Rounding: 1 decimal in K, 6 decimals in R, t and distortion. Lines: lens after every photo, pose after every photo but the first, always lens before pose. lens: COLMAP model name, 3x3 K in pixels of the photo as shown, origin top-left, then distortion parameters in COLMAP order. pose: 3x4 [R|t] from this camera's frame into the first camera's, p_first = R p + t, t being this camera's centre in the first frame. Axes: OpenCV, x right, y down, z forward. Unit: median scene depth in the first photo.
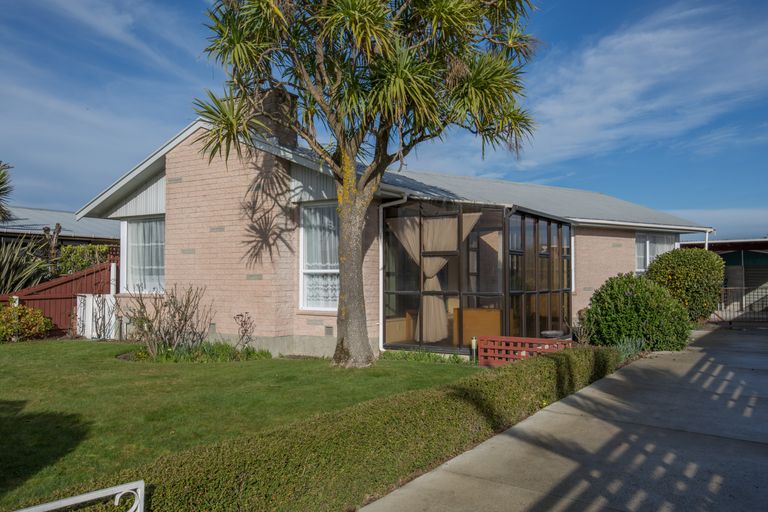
lens RADIAL K [[627.3, 0, 384.0], [0, 627.3, 256.0], [0, 0, 1]] dist [0.010543, 0.002604]
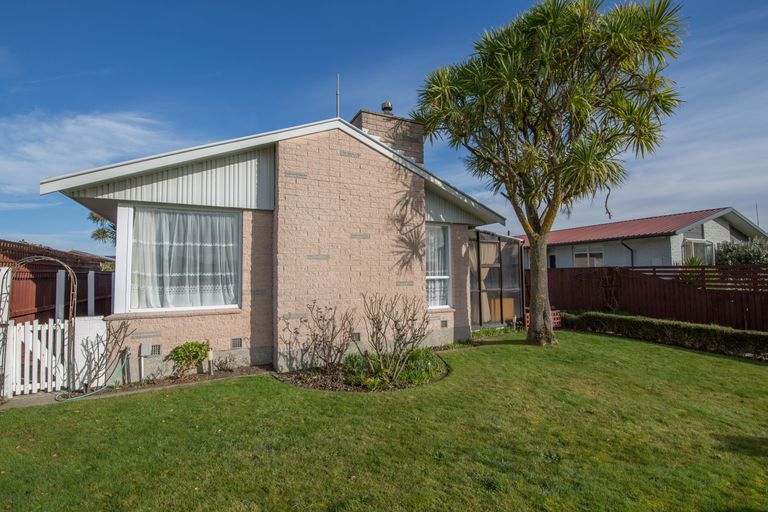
lens RADIAL K [[349.4, 0, 384.0], [0, 349.4, 256.0], [0, 0, 1]] dist [-0.000919, -0.000285]
pose [[0.507459, 0.038293, 0.860824, -0.761269], [-0.020239, 0.999266, -0.032521, 0.005228], [-0.861438, -0.000919, 0.507862, 0.725513]]
